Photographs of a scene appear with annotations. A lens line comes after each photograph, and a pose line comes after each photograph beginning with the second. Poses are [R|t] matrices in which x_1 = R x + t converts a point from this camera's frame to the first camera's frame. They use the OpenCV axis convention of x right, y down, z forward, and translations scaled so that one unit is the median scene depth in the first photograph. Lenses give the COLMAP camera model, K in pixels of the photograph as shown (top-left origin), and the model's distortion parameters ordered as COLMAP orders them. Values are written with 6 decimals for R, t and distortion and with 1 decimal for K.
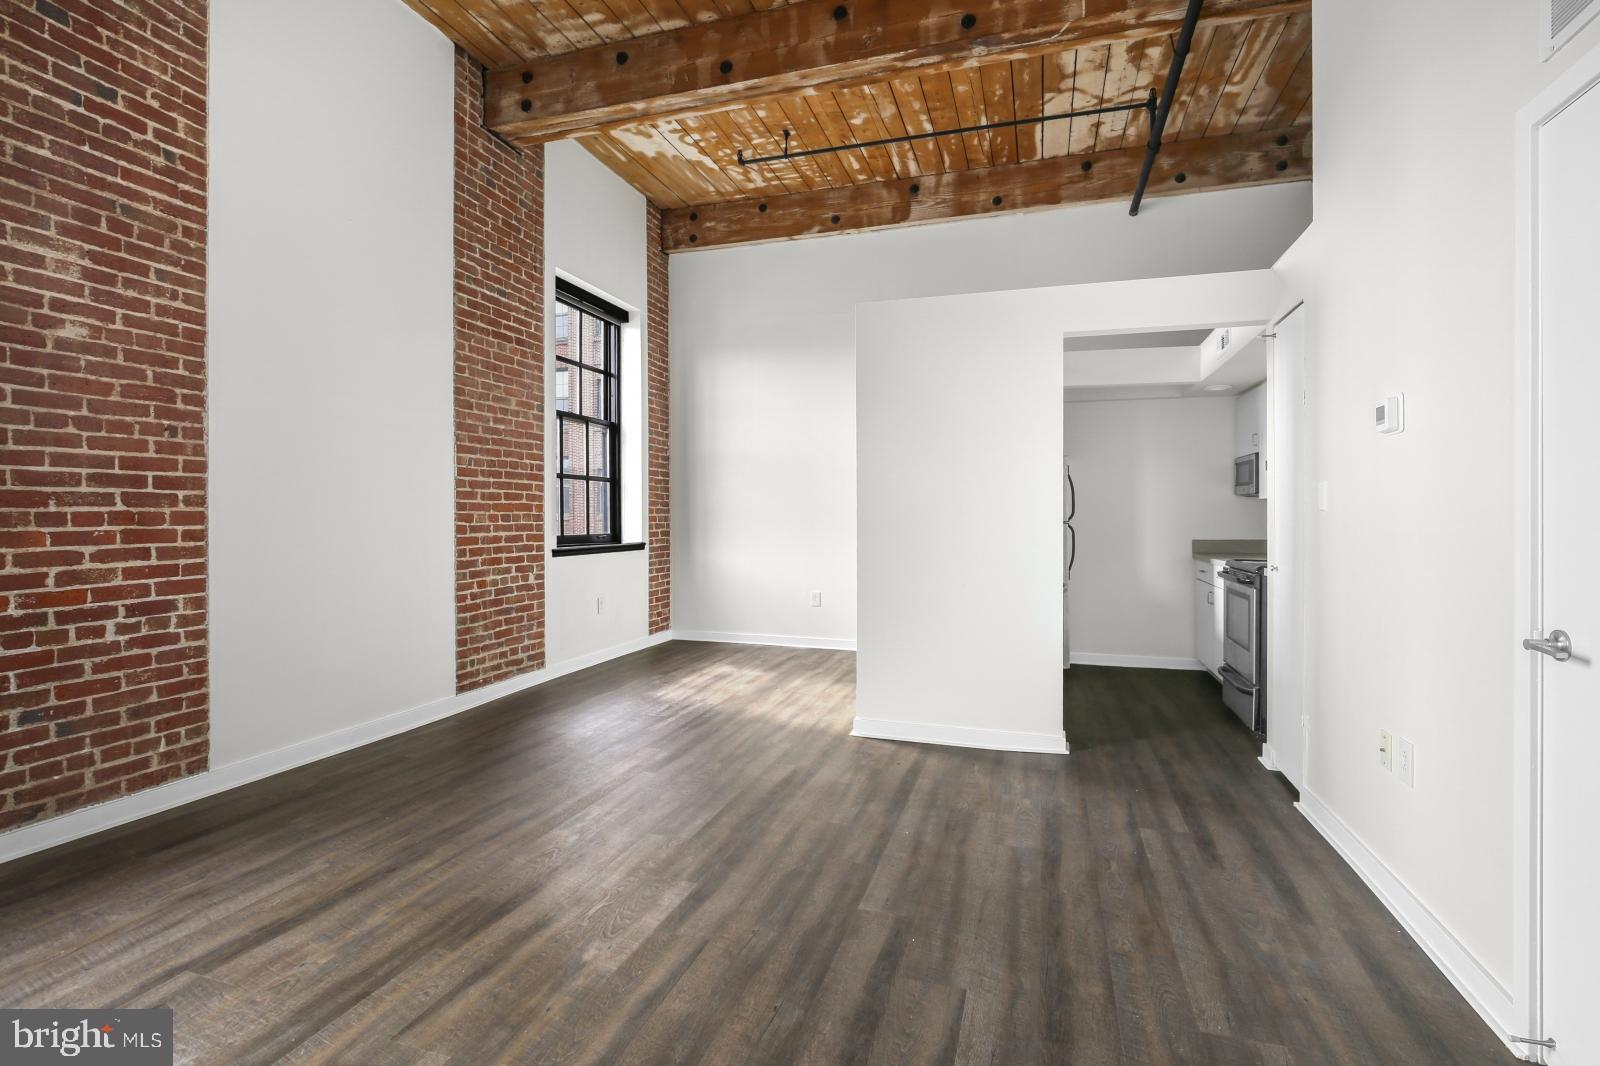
lens RADIAL K [[763.5, 0, 795.4], [0, 763.5, 520.3], [0, 0, 1]] dist [-0.023875, 0.008505]
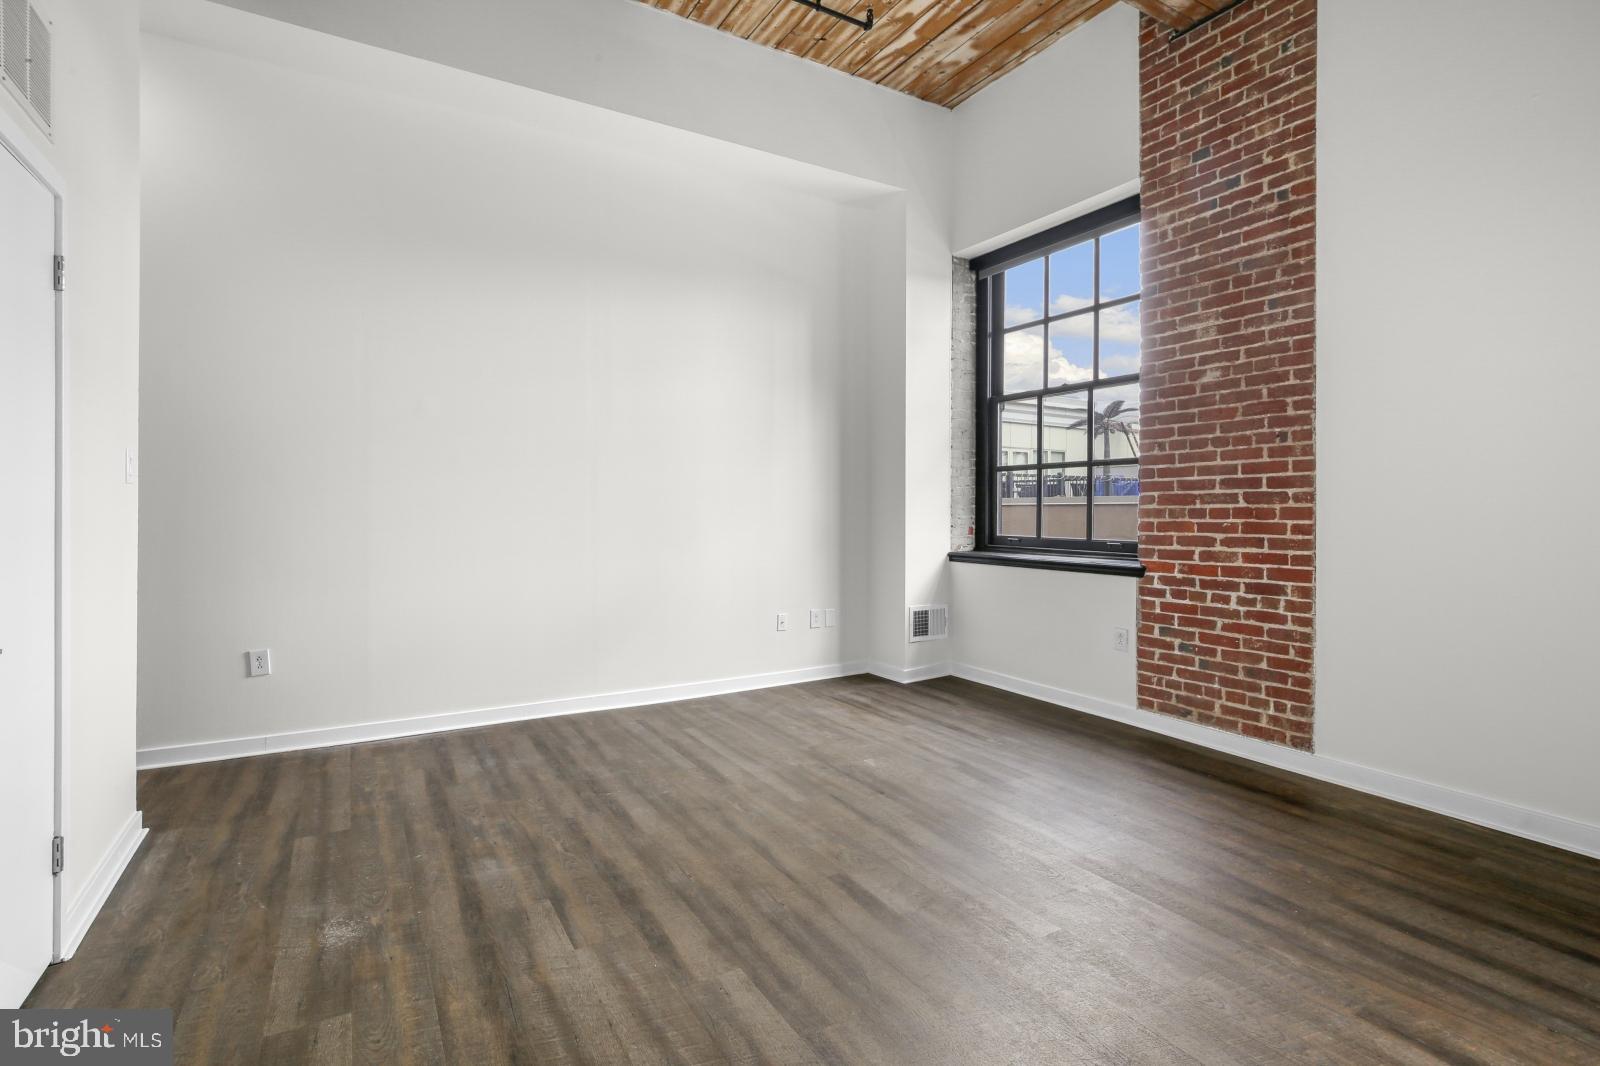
lens RADIAL K [[760.5, 0, 795.1], [0, 760.5, 510.3], [0, 0, 1]] dist [-0.013018, -0.000094]
pose [[-0.664092, 0.003104, -0.747644, 0.493226], [-0.004269, 0.999959, 0.007944, -0.012870], [0.747639, 0.008467, -0.664052, 1.164660]]
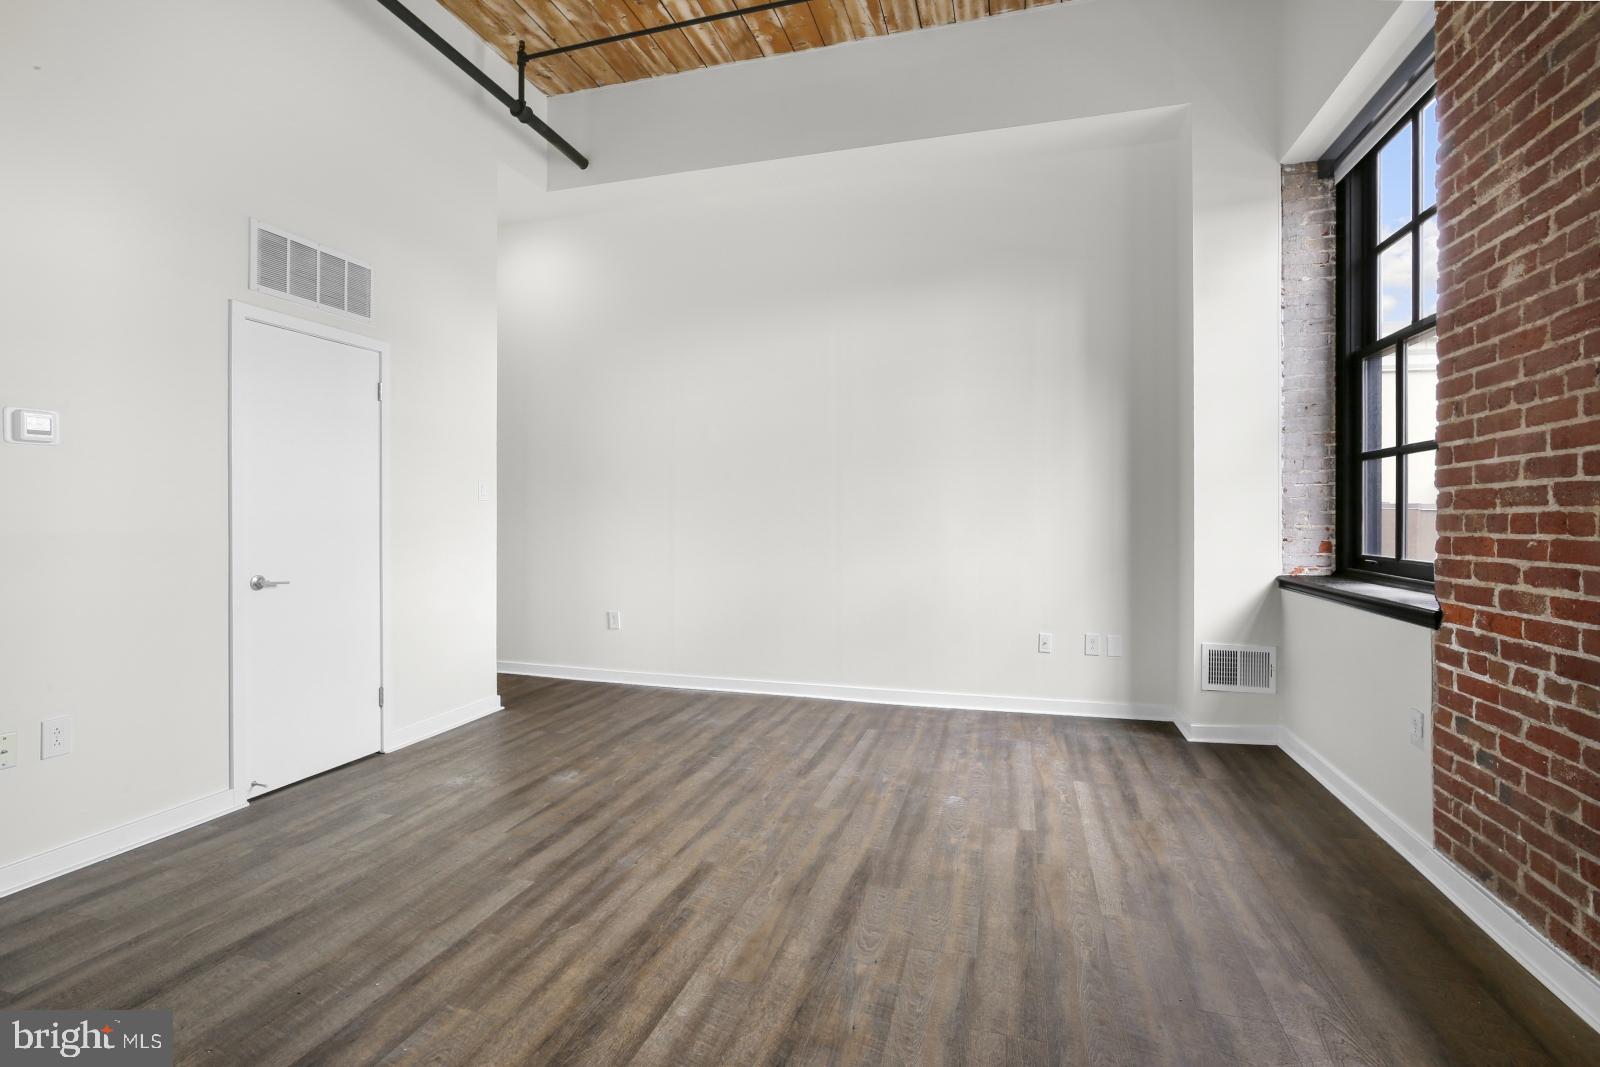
lens RADIAL K [[766.8, 0, 790.9], [0, 766.8, 514.4], [0, 0, 1]] dist [-0.011560, 0.000734]
pose [[-0.999822, 0.001176, -0.018855, -0.189712], [0.001076, 0.999985, 0.005348, -0.013061], [0.018861, 0.005327, -0.999808, 1.508967]]
